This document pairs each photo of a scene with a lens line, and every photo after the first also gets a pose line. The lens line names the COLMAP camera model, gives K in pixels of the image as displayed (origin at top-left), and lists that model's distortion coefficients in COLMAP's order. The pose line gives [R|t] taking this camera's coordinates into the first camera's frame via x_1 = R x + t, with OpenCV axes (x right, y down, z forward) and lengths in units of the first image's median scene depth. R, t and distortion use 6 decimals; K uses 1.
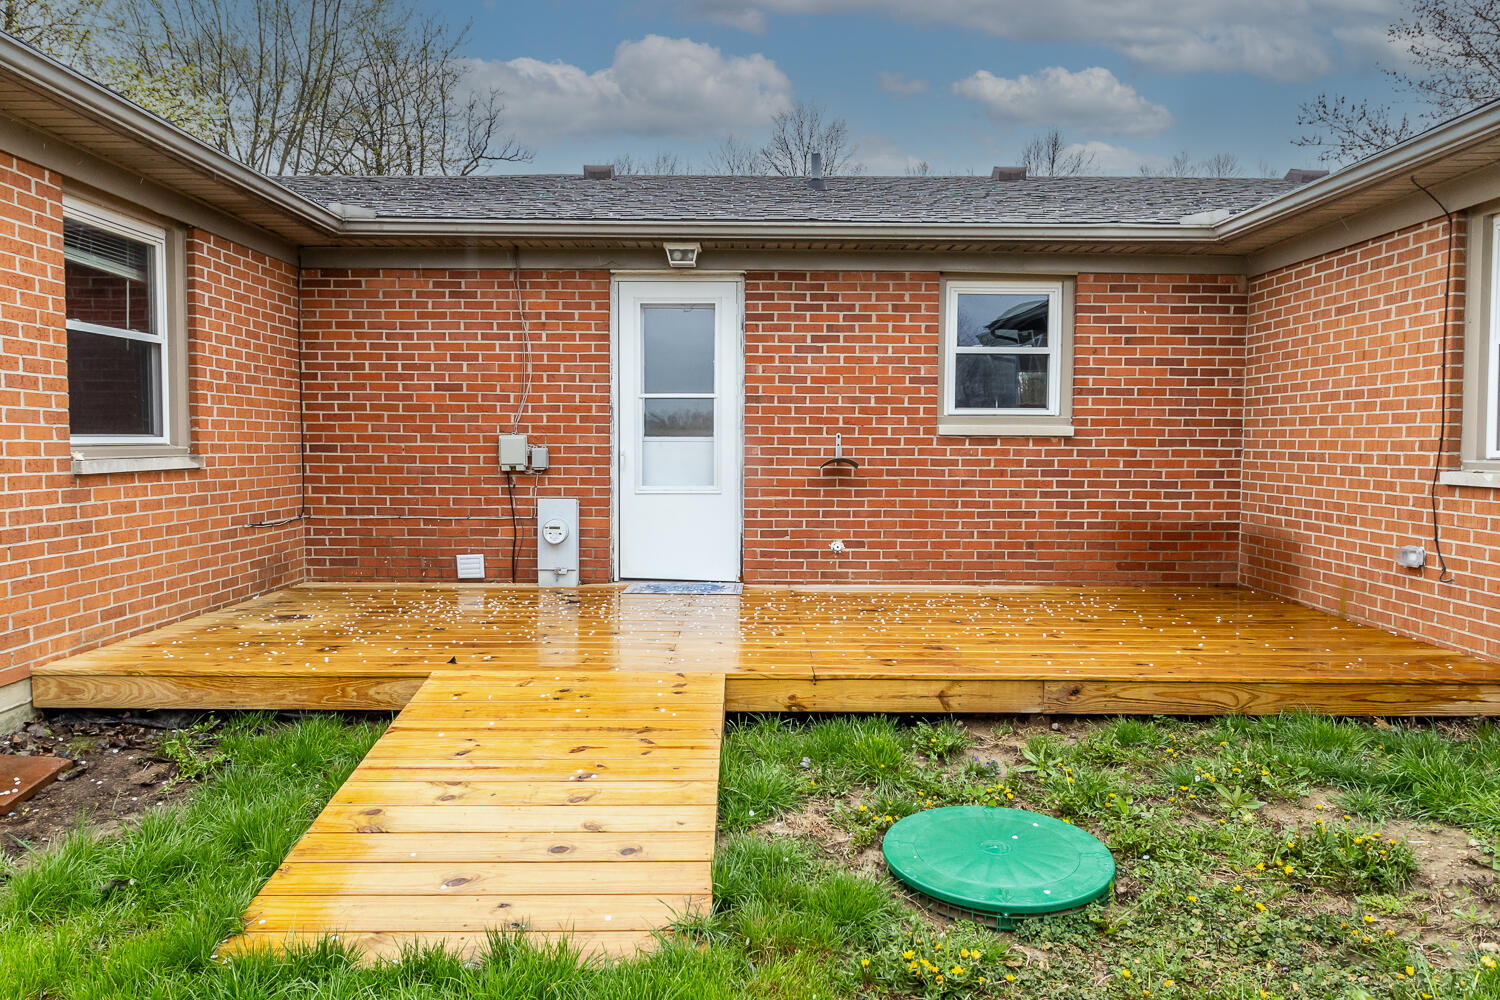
lens RADIAL K [[990.6, 0, 749.9], [0, 990.6, 495.0], [0, 0, 1]] dist [-0.000988, -0.000268]
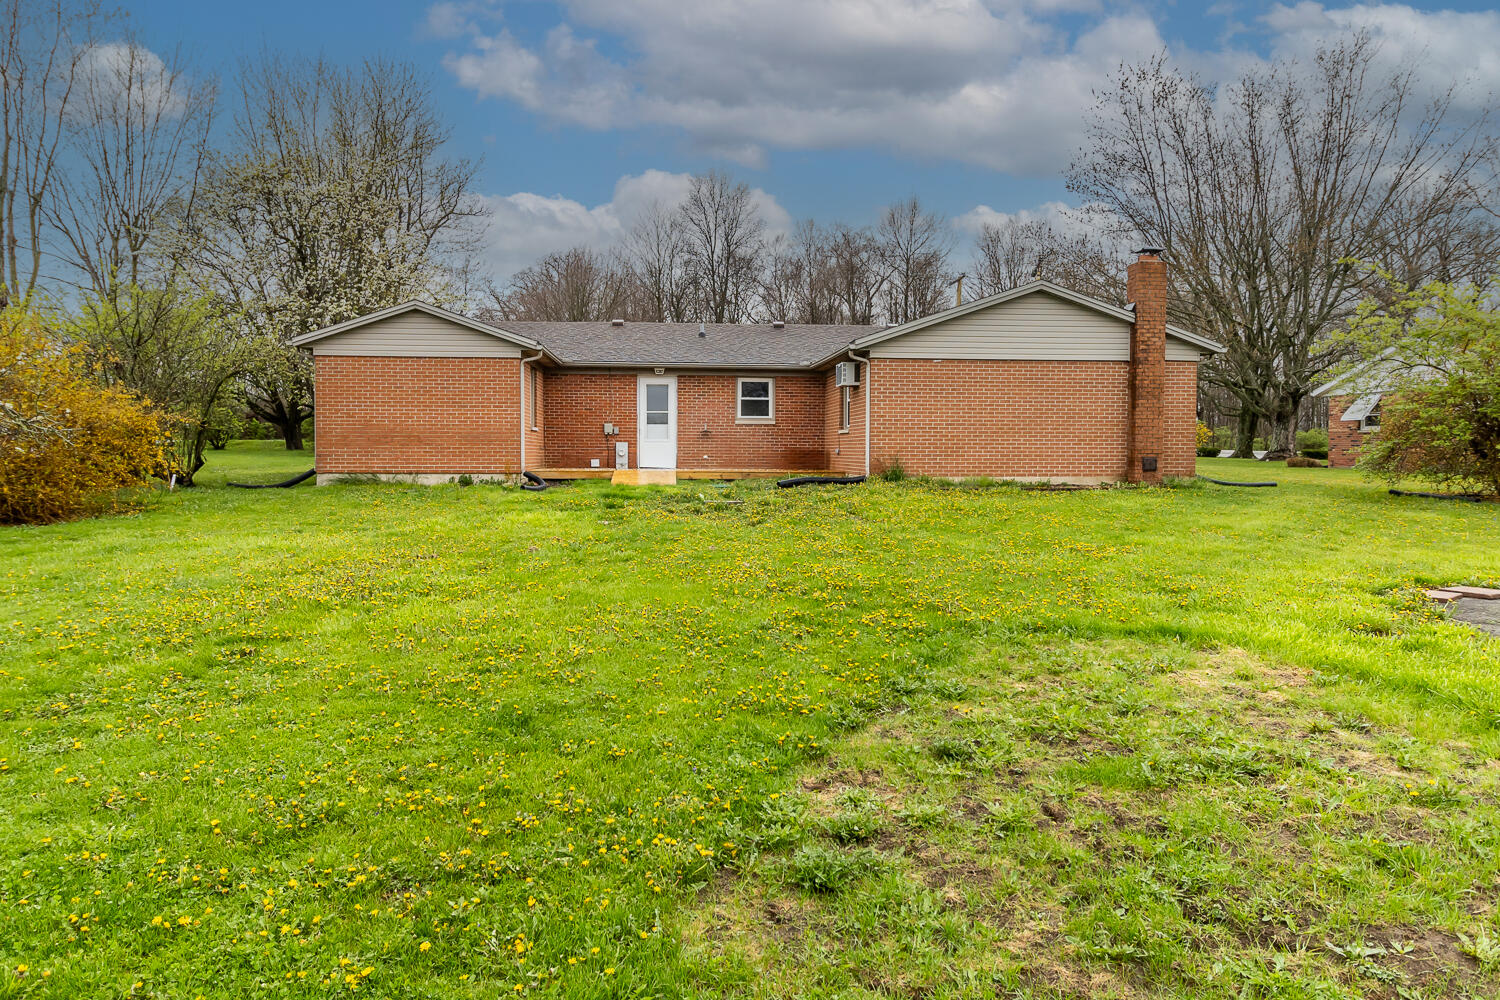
lens RADIAL K [[990.6, 0, 748.9], [0, 990.6, 500.0], [0, 0, 1]] dist [-0.000988, -0.000268]
pose [[0.996819, -0.004725, 0.079558, -0.032558], [0.005172, 0.999972, -0.005408, 0.217478], [-0.079530, 0.005803, 0.996816, -2.363263]]
